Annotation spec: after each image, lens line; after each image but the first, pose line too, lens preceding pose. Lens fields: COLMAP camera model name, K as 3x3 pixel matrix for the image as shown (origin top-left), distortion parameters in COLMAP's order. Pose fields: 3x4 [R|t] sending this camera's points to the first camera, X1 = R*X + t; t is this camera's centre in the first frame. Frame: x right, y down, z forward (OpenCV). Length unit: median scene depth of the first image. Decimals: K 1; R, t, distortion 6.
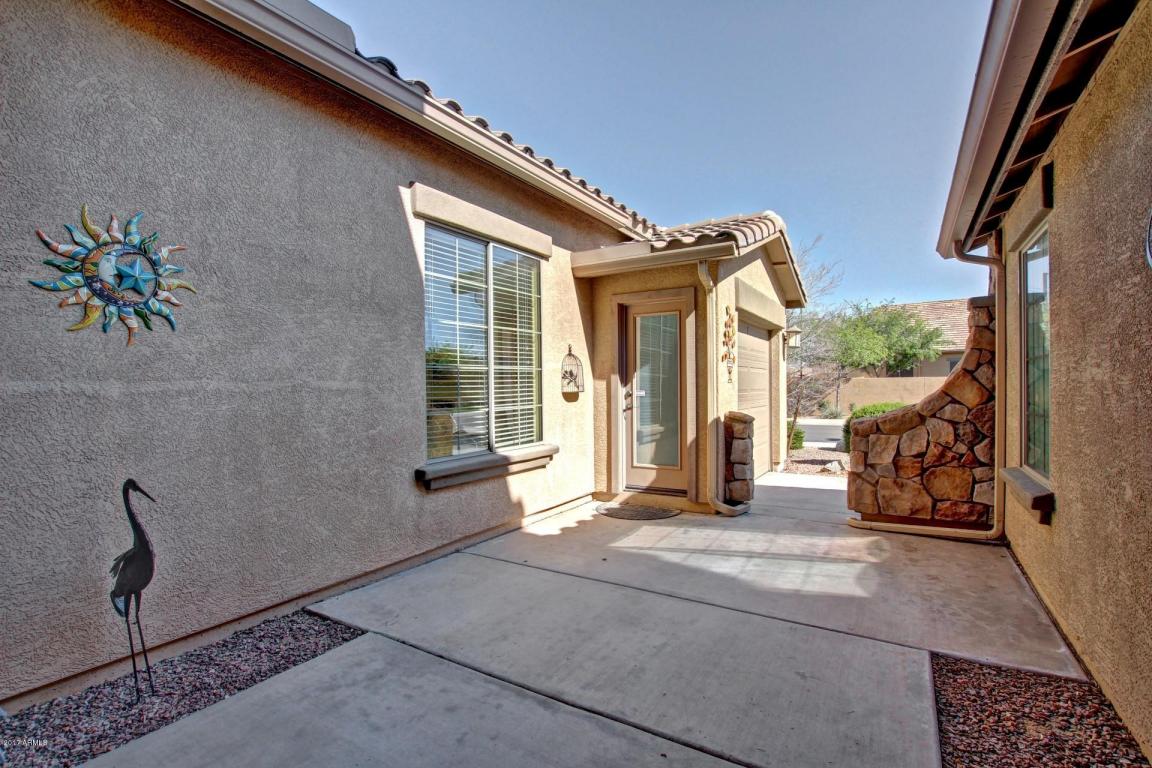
lens RADIAL K [[545.2, 0, 572.5], [0, 545.2, 382.8], [0, 0, 1]] dist [-0.029029, 0.002984]
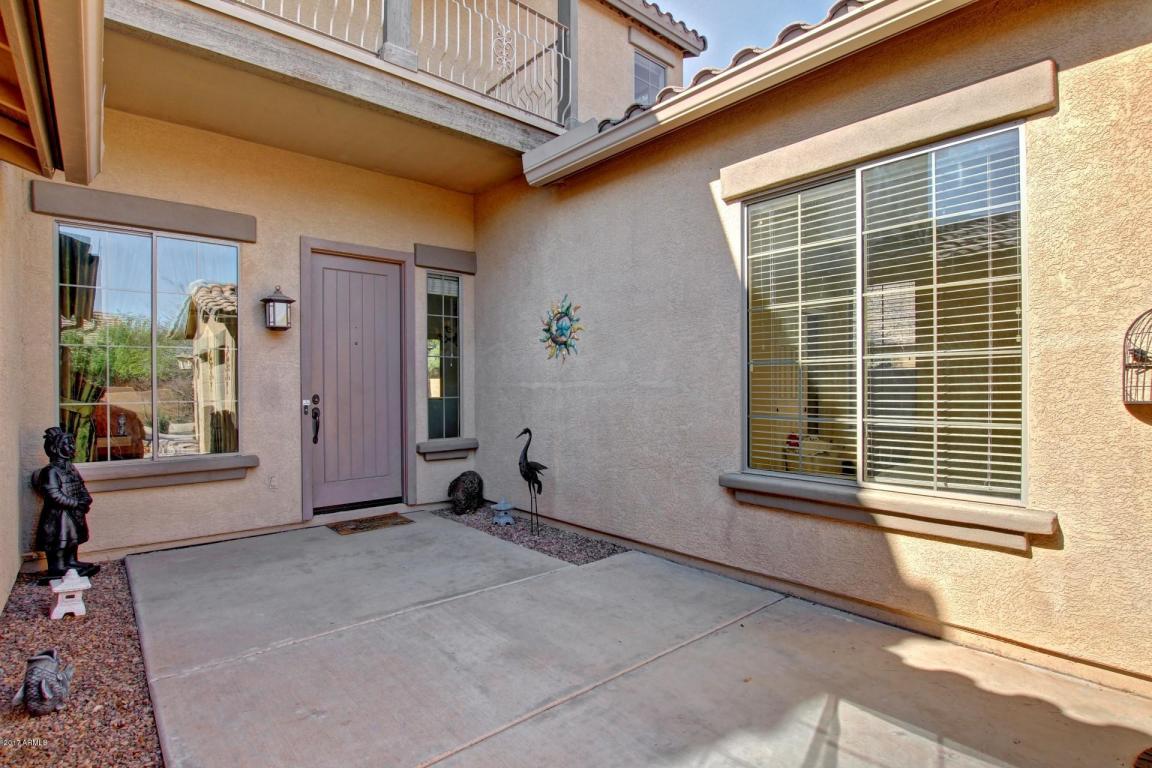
lens RADIAL K [[578.2, 0, 572.3], [0, 578.2, 387.0], [0, 0, 1]] dist [-0.002831, 0.000408]
pose [[-0.301077, 0.009069, -0.953557, 0.812727], [0.006563, 0.999951, 0.007438, -0.000199], [0.953577, -0.004019, -0.301122, 1.142451]]
